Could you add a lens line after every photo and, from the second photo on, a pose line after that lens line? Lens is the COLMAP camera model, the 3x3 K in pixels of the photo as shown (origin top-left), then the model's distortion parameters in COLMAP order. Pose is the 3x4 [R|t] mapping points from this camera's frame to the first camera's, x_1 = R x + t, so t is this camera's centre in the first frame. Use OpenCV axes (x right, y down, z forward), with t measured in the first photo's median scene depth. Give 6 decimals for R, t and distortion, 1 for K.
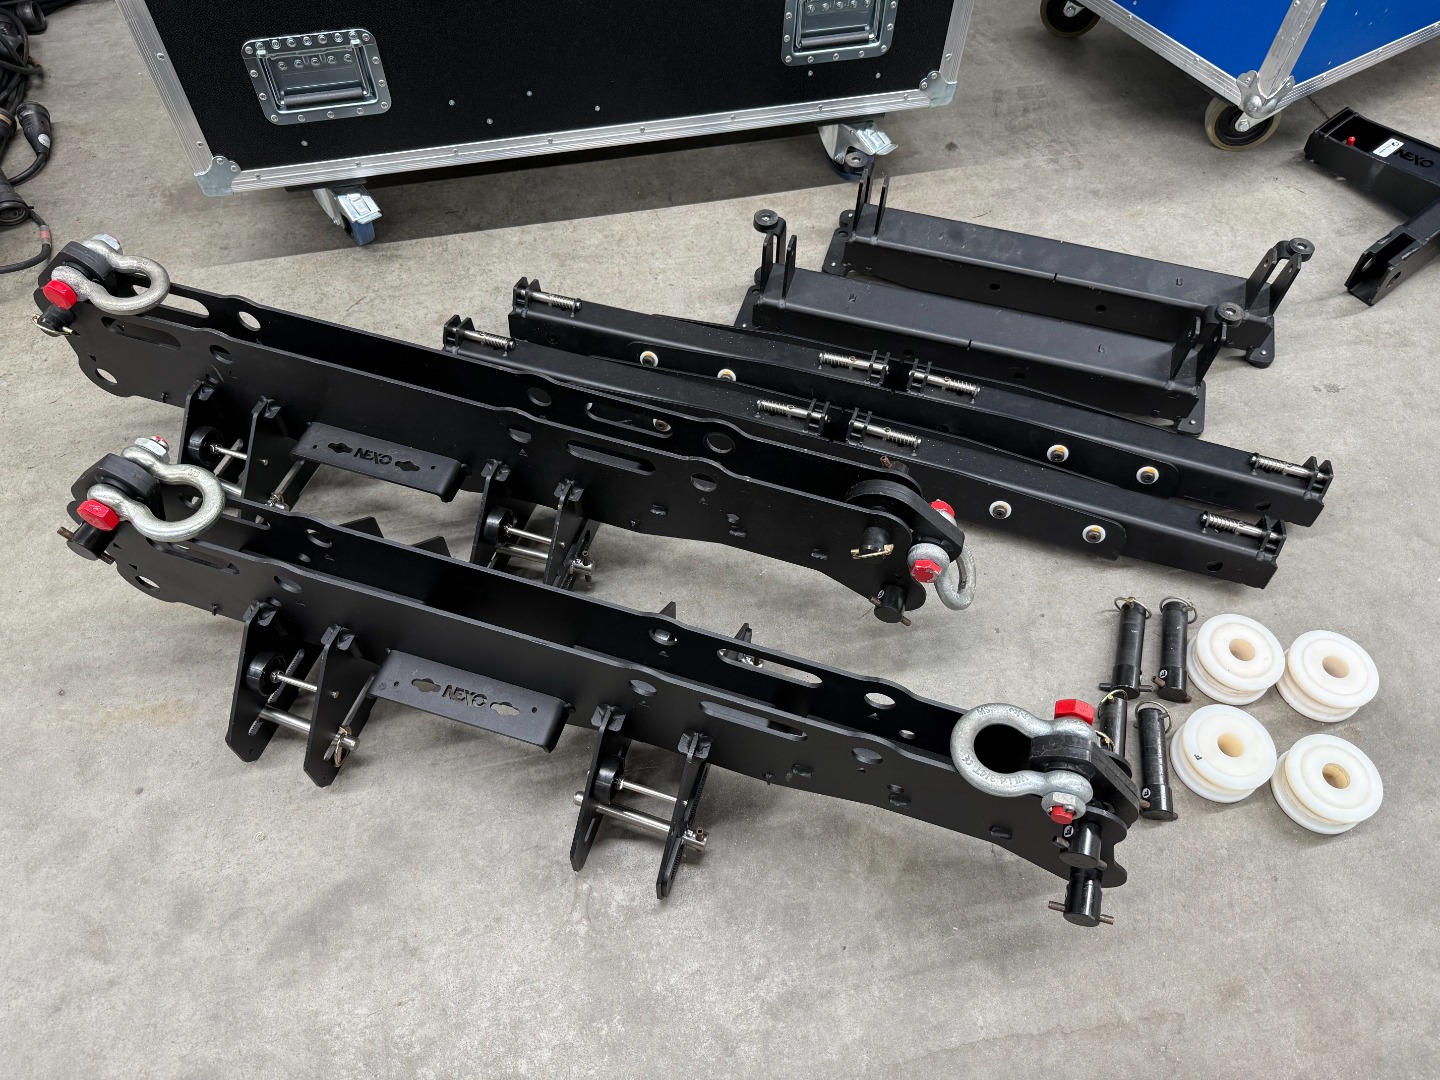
lens RADIAL K [[1023.3, 0, 719.5], [0, 1023.3, 551.4], [0, 0, 1]] dist [-0.006275, -0.012479]
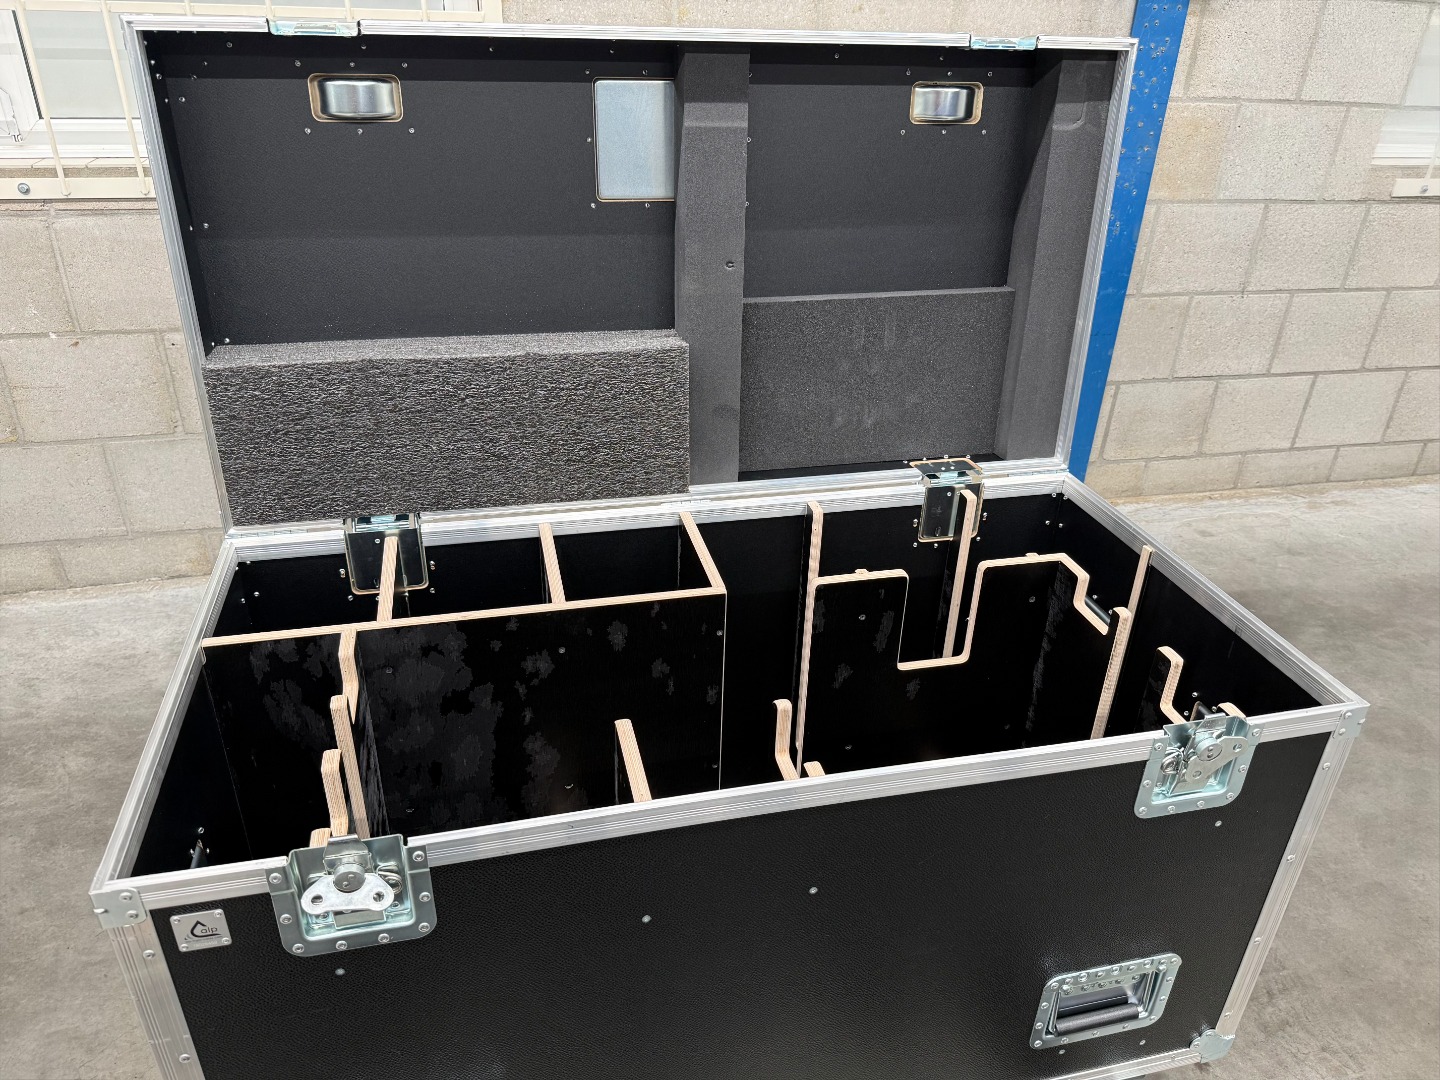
lens RADIAL K [[1014.9, 0, 713.5], [0, 1014.9, 541.0], [0, 0, 1]] dist [0.022843, -0.050847]
pose [[0.999981, 0.004862, -0.003721, -0.190025], [-0.006050, 0.878091, -0.478455, -0.476226], [0.000942, 0.478469, 0.878104, 0.153287]]
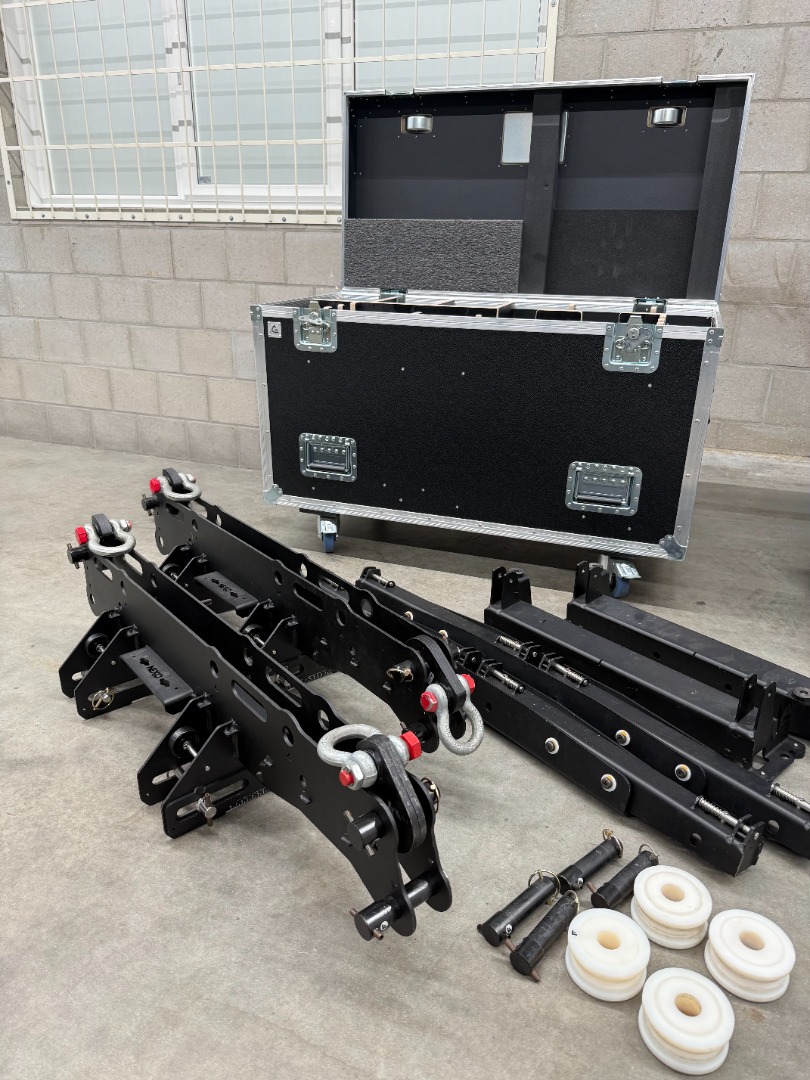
lens RADIAL K [[761.1, 0, 405.0], [0, 761.1, 540.0], [0, 0, 1]] dist [0.022843, -0.050847]
pose [[0.837205, 0.193763, -0.511414, 0.506876], [-0.451355, 0.772852, -0.446070, 0.250833], [0.308815, 0.604281, 0.734491, 0.032868]]
